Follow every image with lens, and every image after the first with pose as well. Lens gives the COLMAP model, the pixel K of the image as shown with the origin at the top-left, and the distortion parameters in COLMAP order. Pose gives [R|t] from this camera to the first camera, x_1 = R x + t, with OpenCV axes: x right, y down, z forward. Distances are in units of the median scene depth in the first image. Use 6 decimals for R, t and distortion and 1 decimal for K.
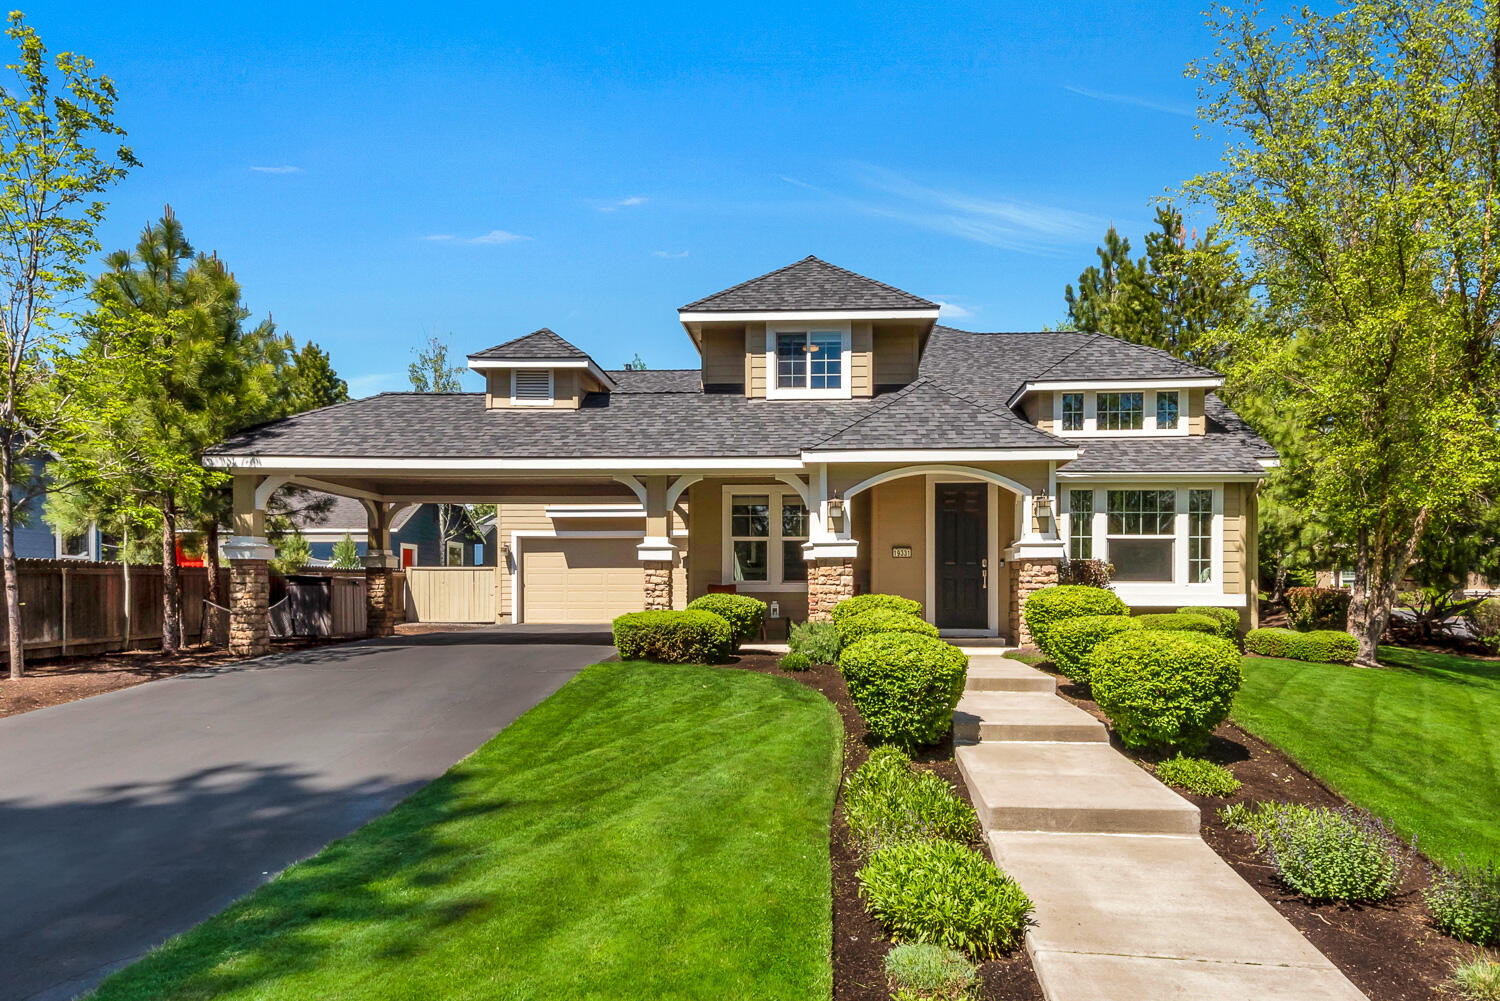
lens RADIAL K [[879.2, 0, 750.1], [0, 879.2, 521.5], [0, 0, 1]] dist [0.019120, -0.000761]
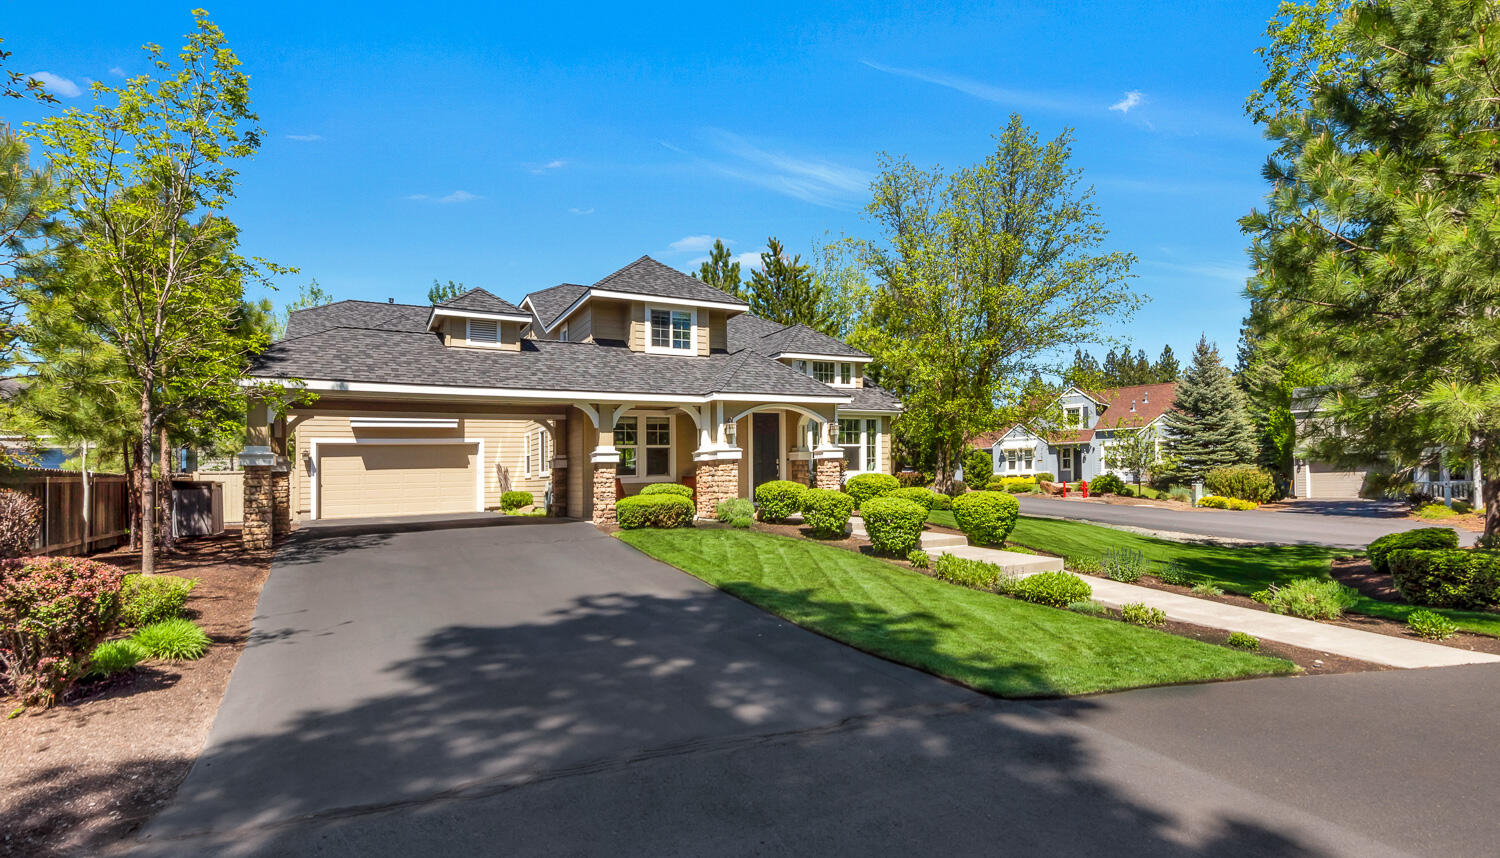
lens RADIAL K [[665.2, 0, 750.0], [0, 665.2, 429.0], [0, 0, 1]] dist [0.018485, 0.000113]
pose [[0.868604, 0.011758, 0.495368, -0.384655], [-0.011235, 0.999929, -0.004035, -0.007849], [-0.495380, -0.002060, 0.868674, -0.069144]]
